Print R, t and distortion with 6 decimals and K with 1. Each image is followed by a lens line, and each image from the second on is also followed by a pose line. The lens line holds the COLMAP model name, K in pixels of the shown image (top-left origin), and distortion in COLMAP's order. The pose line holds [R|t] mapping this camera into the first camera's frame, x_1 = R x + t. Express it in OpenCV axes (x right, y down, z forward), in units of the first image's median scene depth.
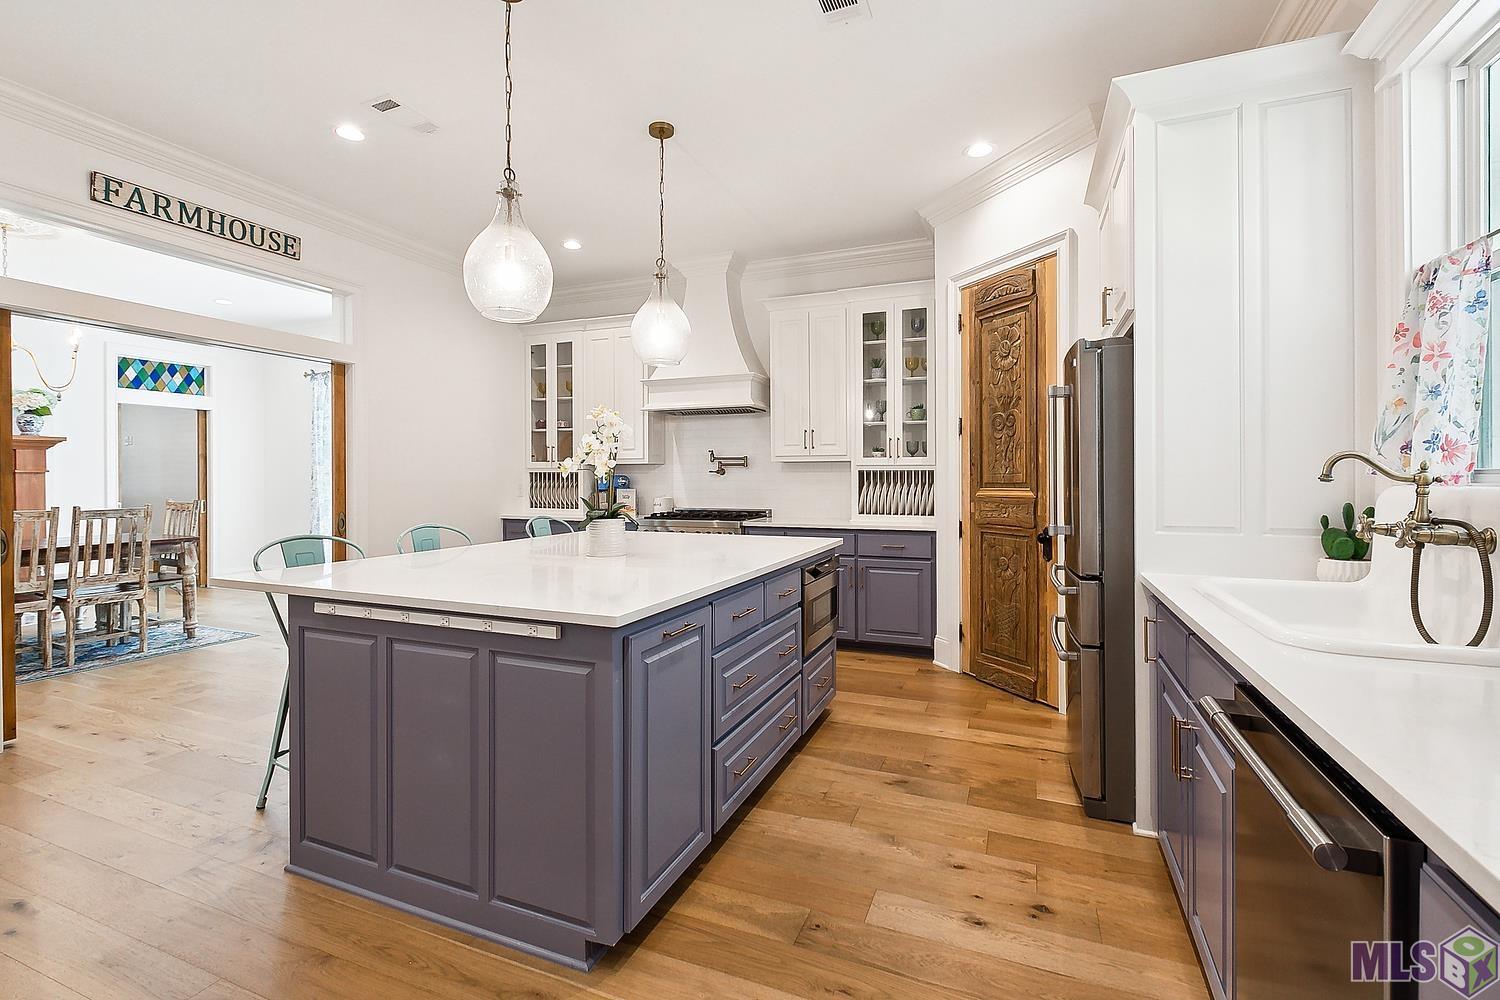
lens RADIAL K [[699.2, 0, 752.0], [0, 699.2, 475.3], [0, 0, 1]] dist [-0.003411, 0.000794]
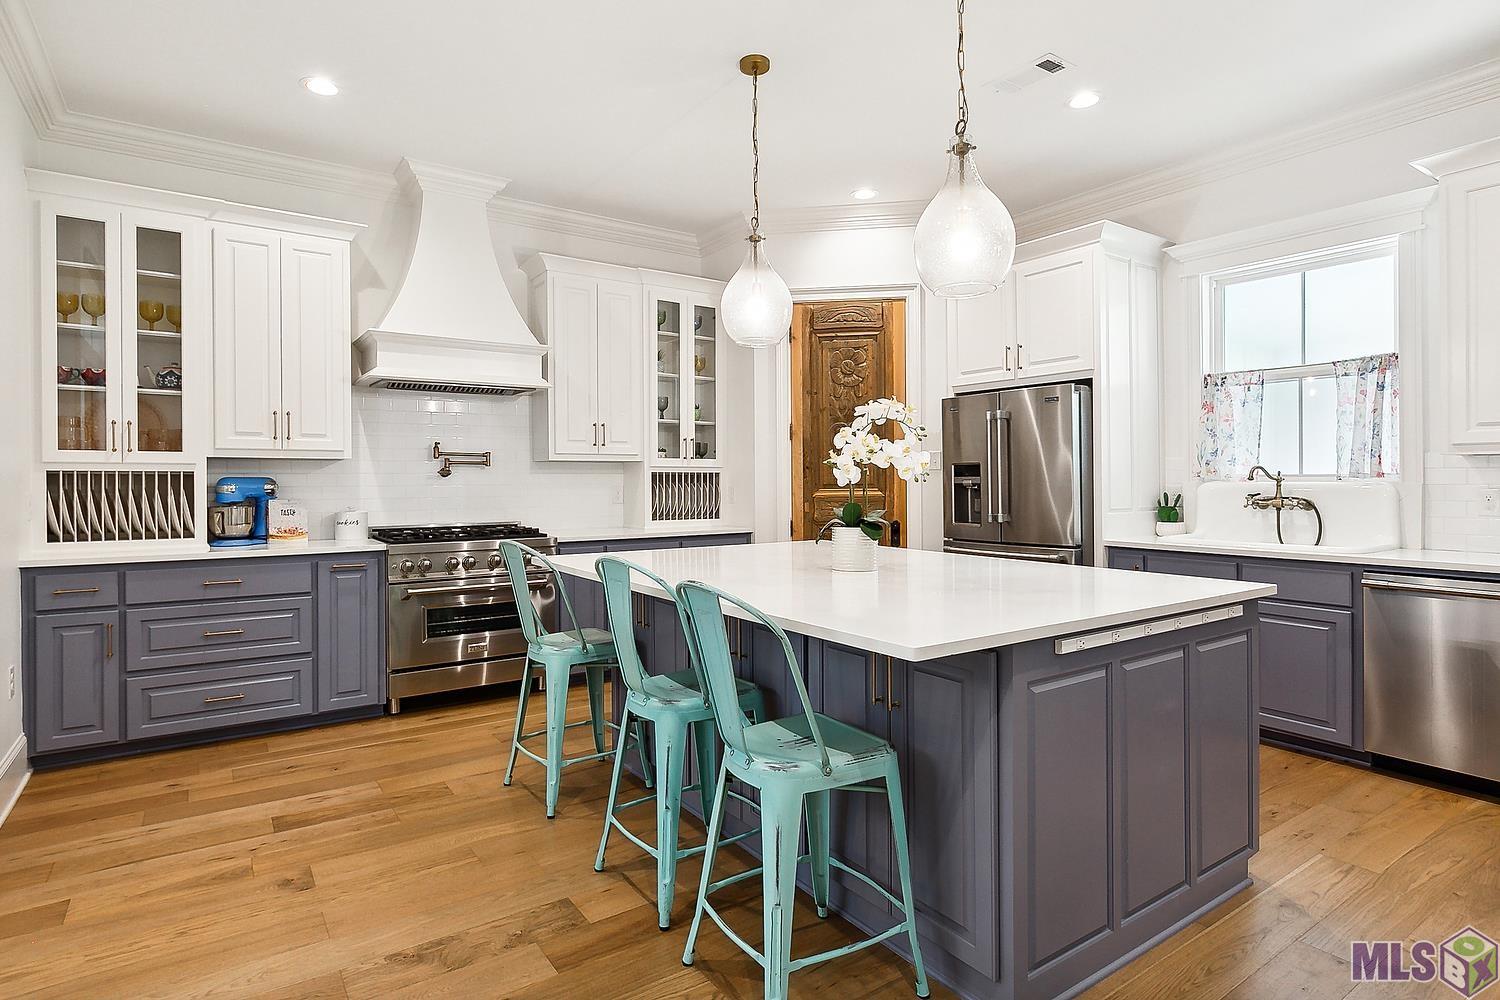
lens RADIAL K [[789.2, 0, 749.7], [0, 789.2, 473.5], [0, 0, 1]] dist [-0.013884, 0.000376]
pose [[0.538023, 0.006456, 0.842906, -0.904550], [0.000344, 0.999969, -0.007878, 0.003755], [-0.842930, 0.004529, 0.538004, 0.487003]]
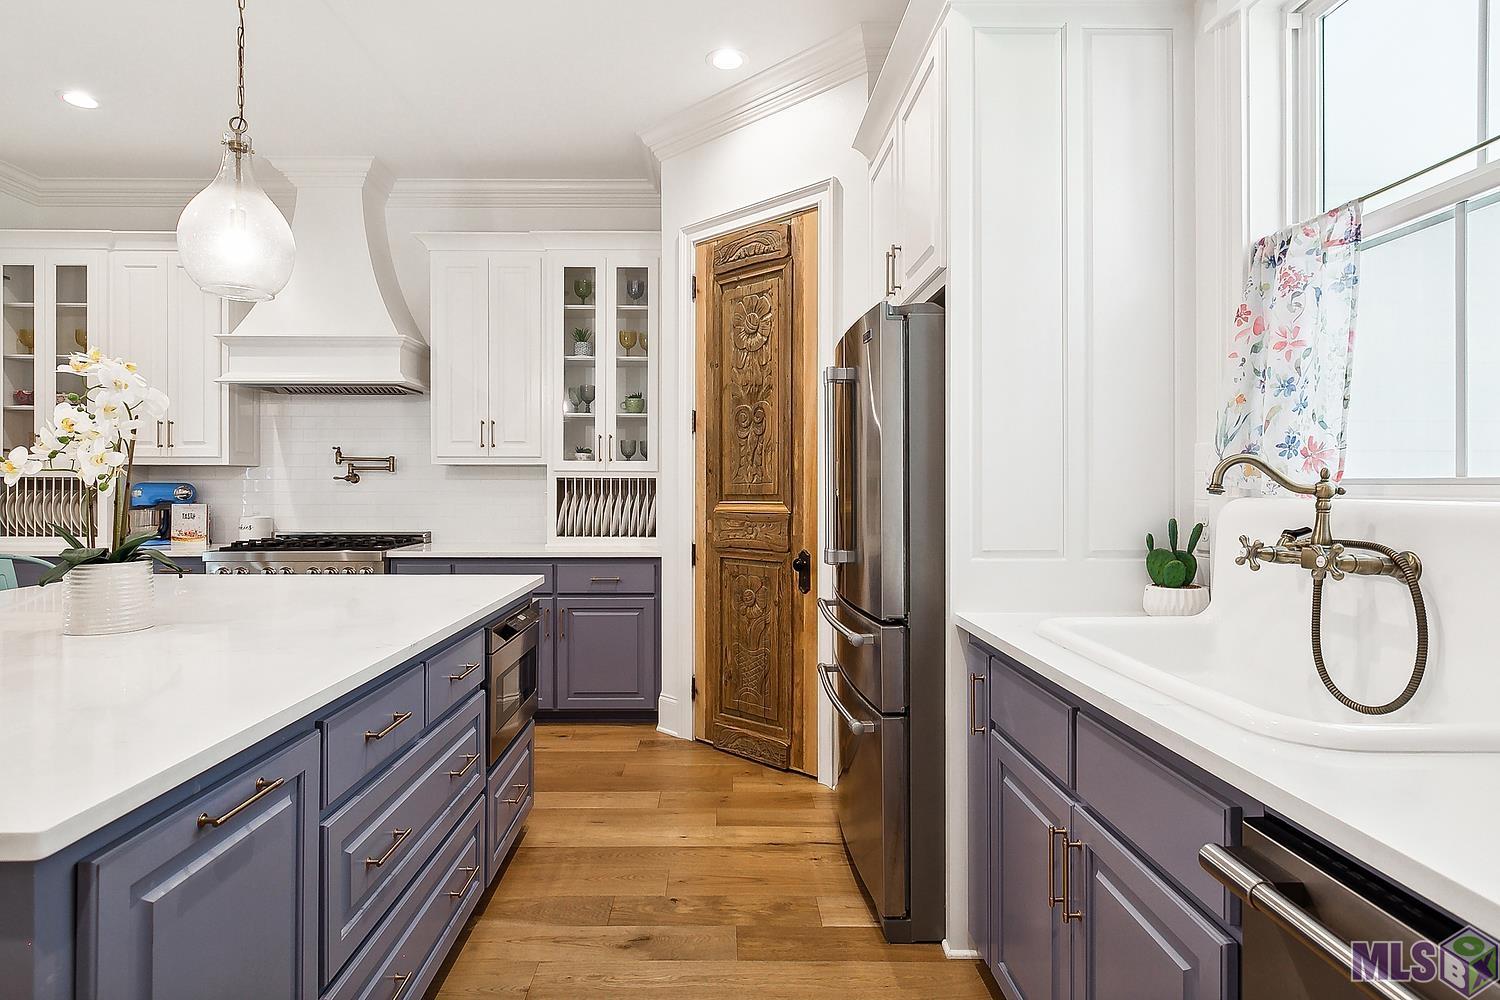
lens RADIAL K [[816.5, 0, 742.7], [0, 816.5, 482.4], [0, 0, 1]] dist [-0.002316, 0.001569]
pose [[0.921990, 0.005220, 0.387178, -0.002144], [-0.003819, 0.999983, -0.004389, 0.001358], [-0.387194, 0.002568, 0.921995, 0.176111]]
